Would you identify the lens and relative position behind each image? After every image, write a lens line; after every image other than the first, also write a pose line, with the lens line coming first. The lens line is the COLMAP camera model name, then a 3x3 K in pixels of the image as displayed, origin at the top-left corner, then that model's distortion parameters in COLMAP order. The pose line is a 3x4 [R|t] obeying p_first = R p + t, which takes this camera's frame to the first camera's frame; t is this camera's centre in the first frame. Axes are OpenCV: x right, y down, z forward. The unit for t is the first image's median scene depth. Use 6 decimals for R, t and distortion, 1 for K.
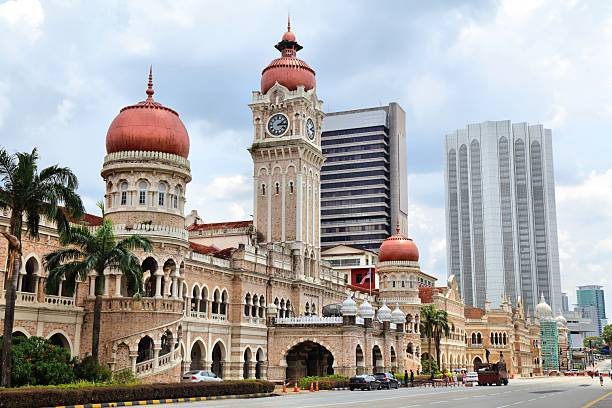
lens RADIAL K [[851.6, 0, 307.0], [0, 851.6, 207.6], [0, 0, 1]] dist [0.156699, 0.000000]
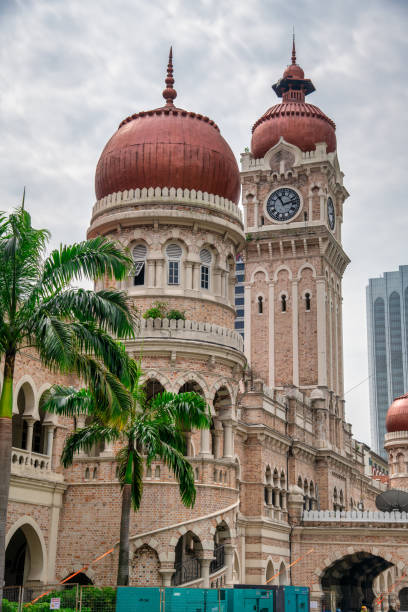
lens RADIAL K [[1070.4, 0, 203.7], [0, 1070.4, 308.0], [0, 0, 1]] dist [0.455649, 0.000000]
pose [[0.998453, 0.022315, 0.050927, -0.157681], [-0.018810, 0.997488, -0.068292, 0.043353], [-0.052323, 0.067229, 0.996365, 0.242598]]
